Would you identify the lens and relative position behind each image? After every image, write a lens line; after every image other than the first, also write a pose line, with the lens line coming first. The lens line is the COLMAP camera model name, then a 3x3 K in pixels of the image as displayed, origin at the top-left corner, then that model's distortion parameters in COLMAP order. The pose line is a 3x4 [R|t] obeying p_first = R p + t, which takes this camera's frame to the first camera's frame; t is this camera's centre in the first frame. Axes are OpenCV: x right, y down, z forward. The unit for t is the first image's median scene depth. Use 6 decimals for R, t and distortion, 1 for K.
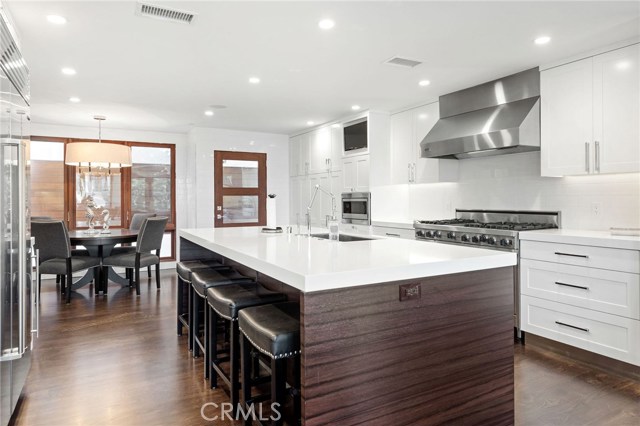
lens RADIAL K [[409.1, 0, 321.8], [0, 409.1, 201.7], [0, 0, 1]] dist [-0.000897, 0.000389]
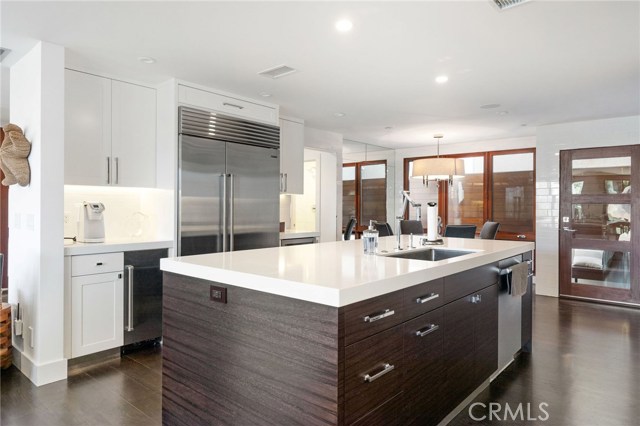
lens RADIAL K [[408.7, 0, 305.4], [0, 408.7, 207.7], [0, 0, 1]] dist [-0.002182, -0.000518]
pose [[0.324535, 0.007842, -0.945841, 0.422571], [-0.009966, 0.999938, 0.004871, -0.006896], [0.945821, 0.007846, 0.324593, 0.276277]]
